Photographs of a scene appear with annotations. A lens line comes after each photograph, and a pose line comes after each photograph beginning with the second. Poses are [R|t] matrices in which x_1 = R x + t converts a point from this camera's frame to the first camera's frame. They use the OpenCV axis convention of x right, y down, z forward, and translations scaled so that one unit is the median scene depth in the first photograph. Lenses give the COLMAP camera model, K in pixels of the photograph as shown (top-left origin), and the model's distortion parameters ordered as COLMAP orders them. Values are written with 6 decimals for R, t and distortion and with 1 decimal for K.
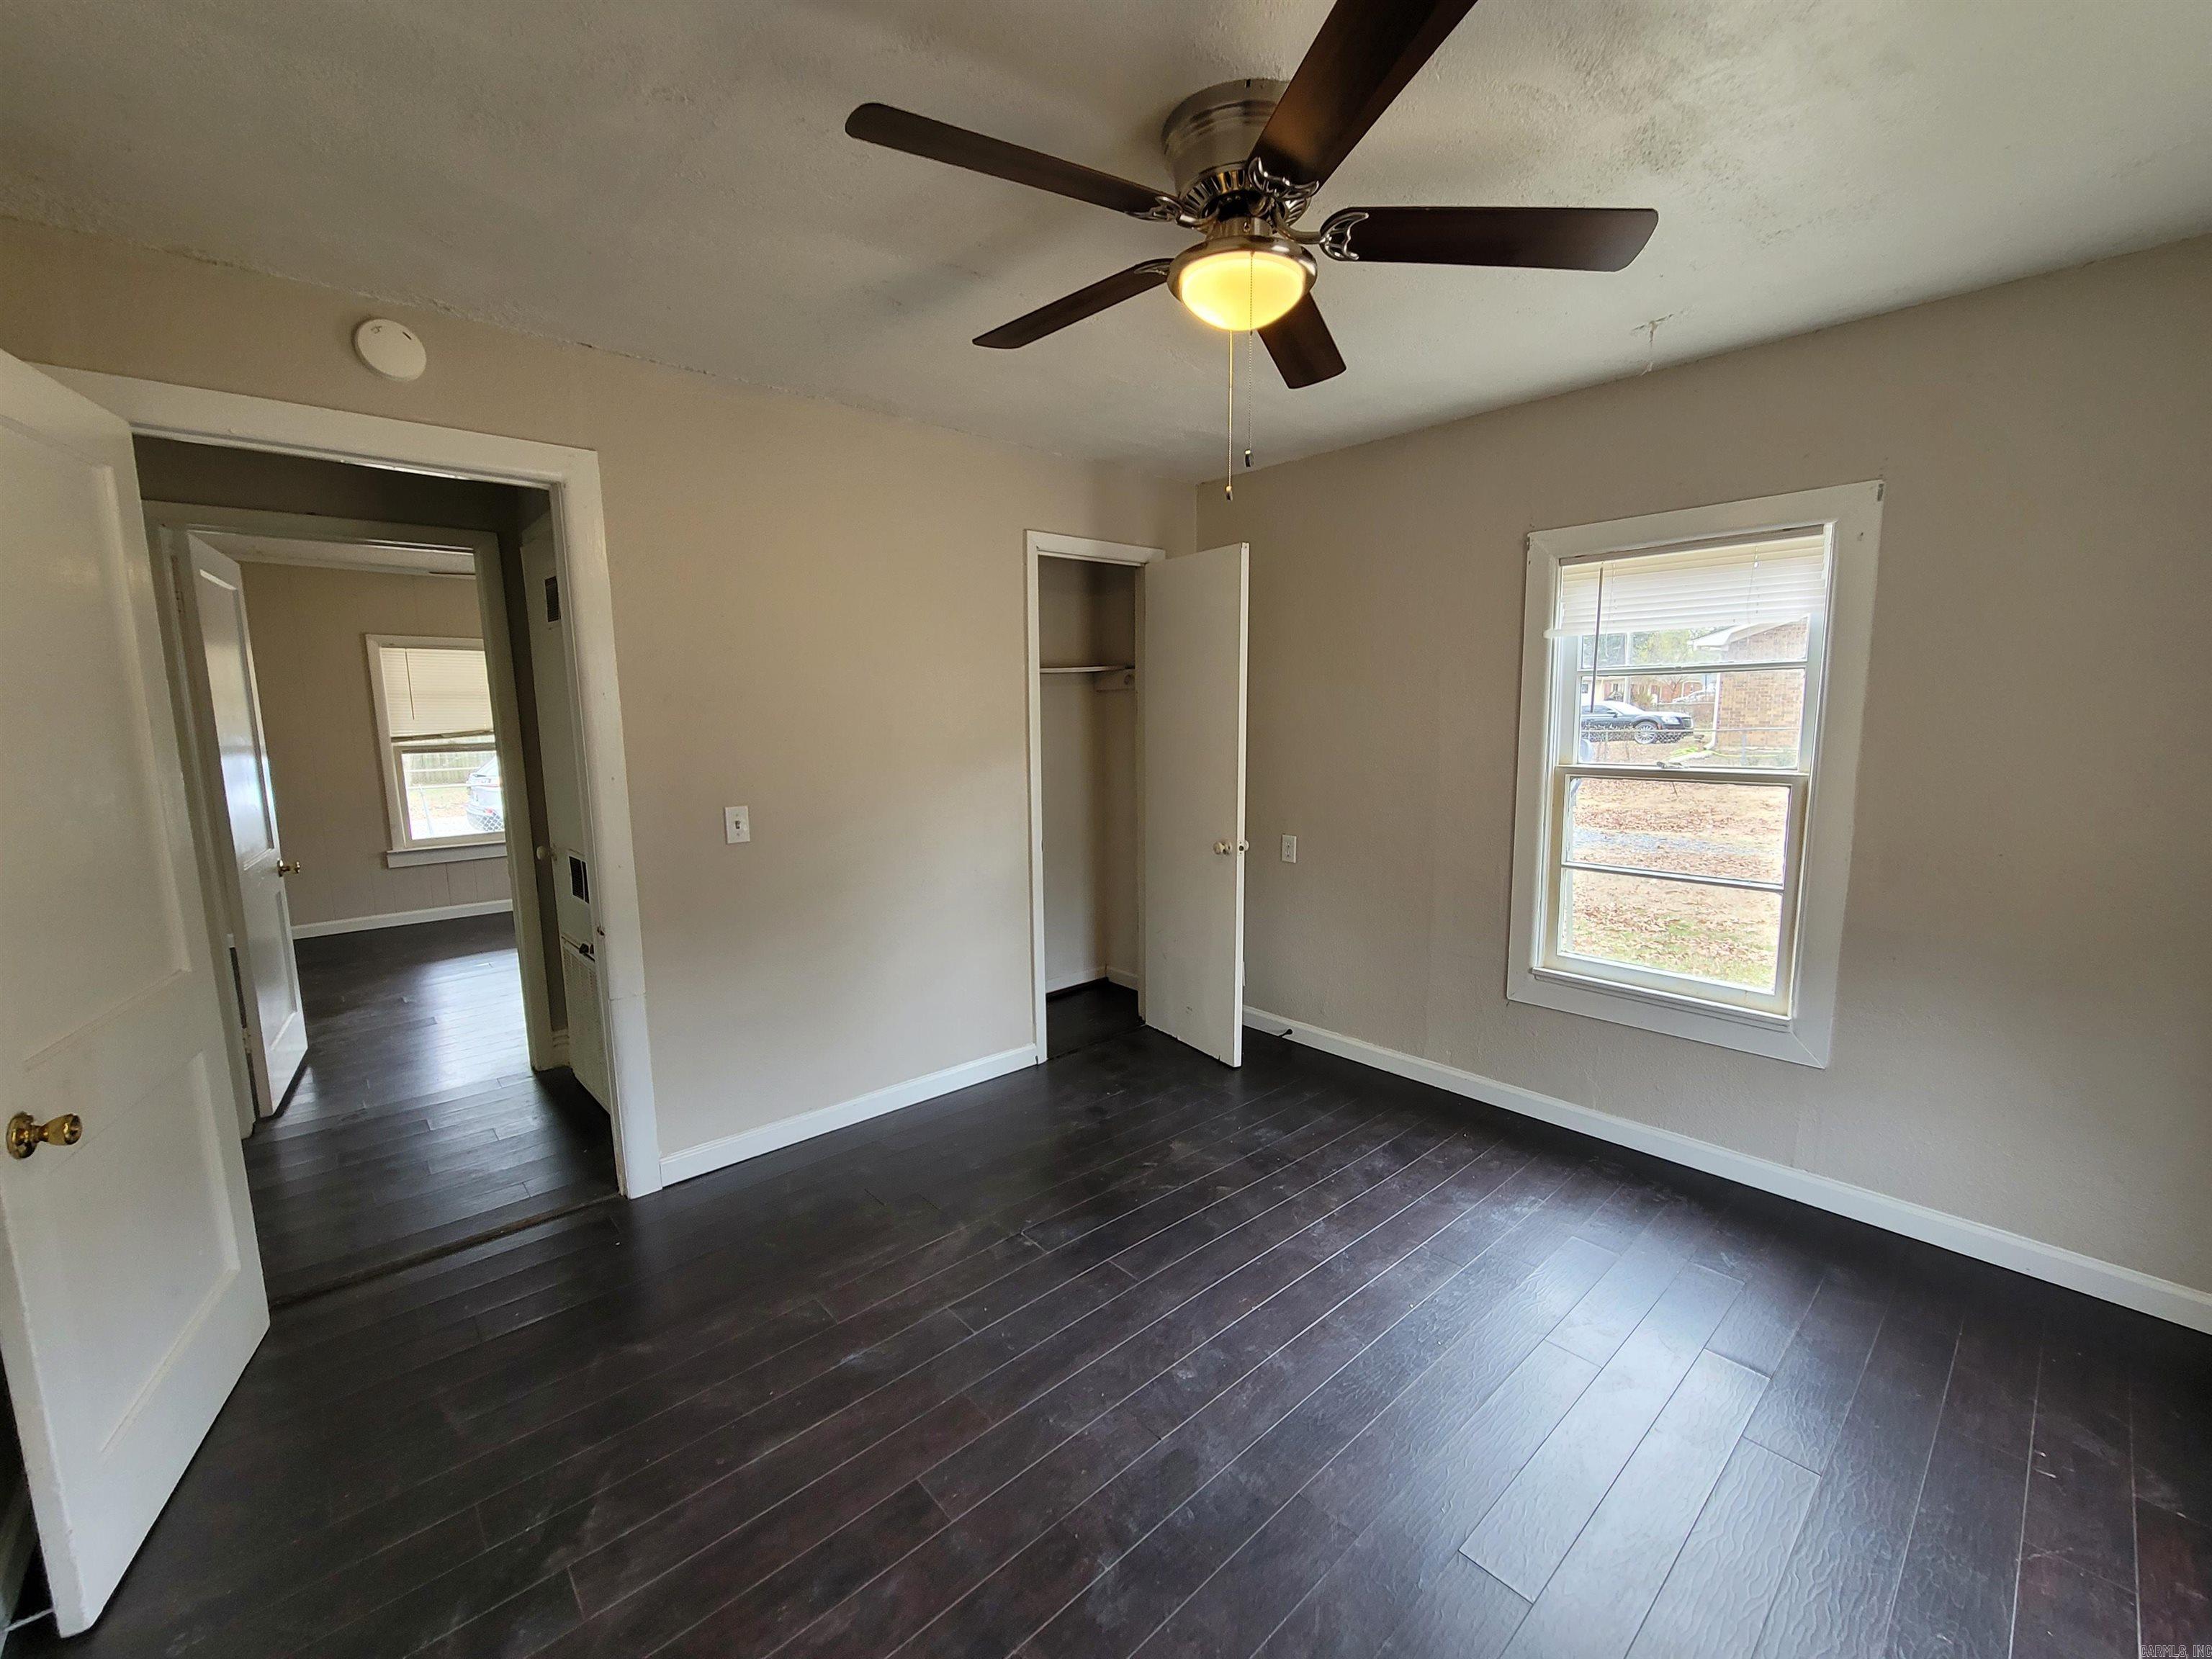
lens RADIAL K [[909.0, 0, 1121.0], [0, 909.0, 840.1], [0, 0, 1]] dist [-0.000336, -0.001421]
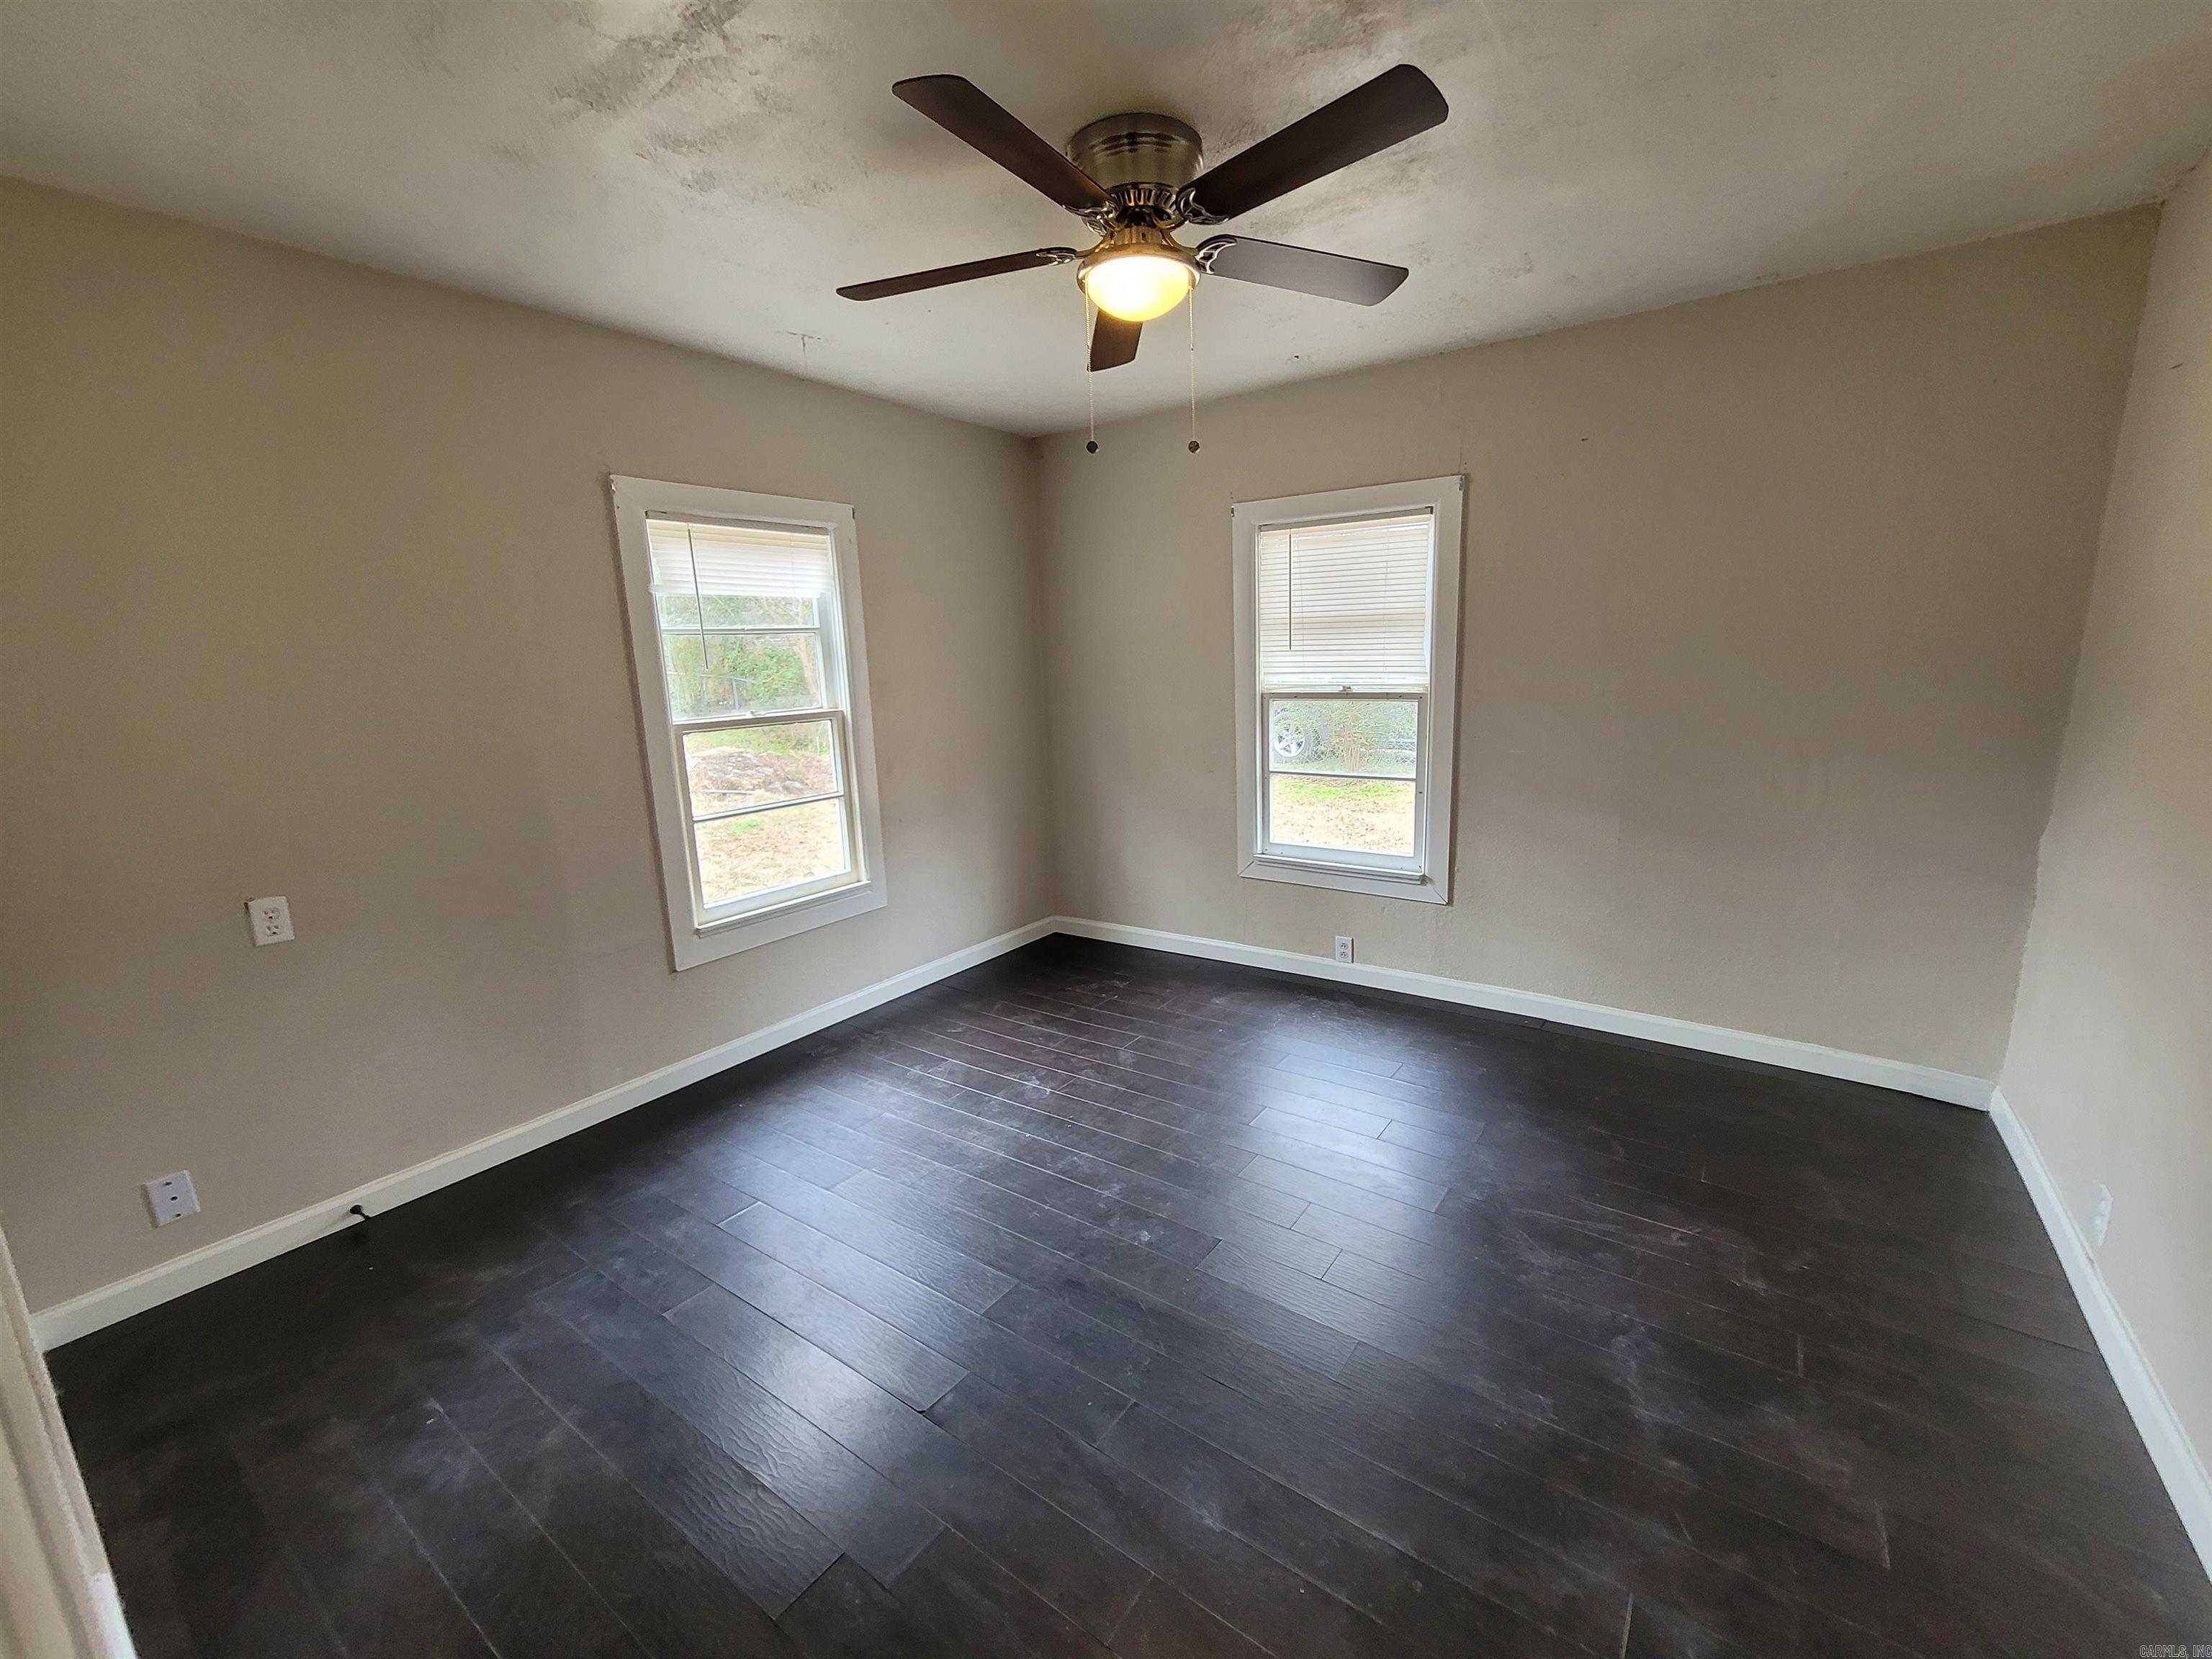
lens RADIAL K [[909.0, 0, 1121.0], [0, 909.0, 840.1], [0, 0, 1]] dist [-0.000336, -0.001421]
pose [[-0.219613, -0.177376, 0.959327, -0.644255], [0.171295, 0.961046, 0.216907, -0.097234], [-0.960431, 0.211964, -0.180675, 0.786587]]
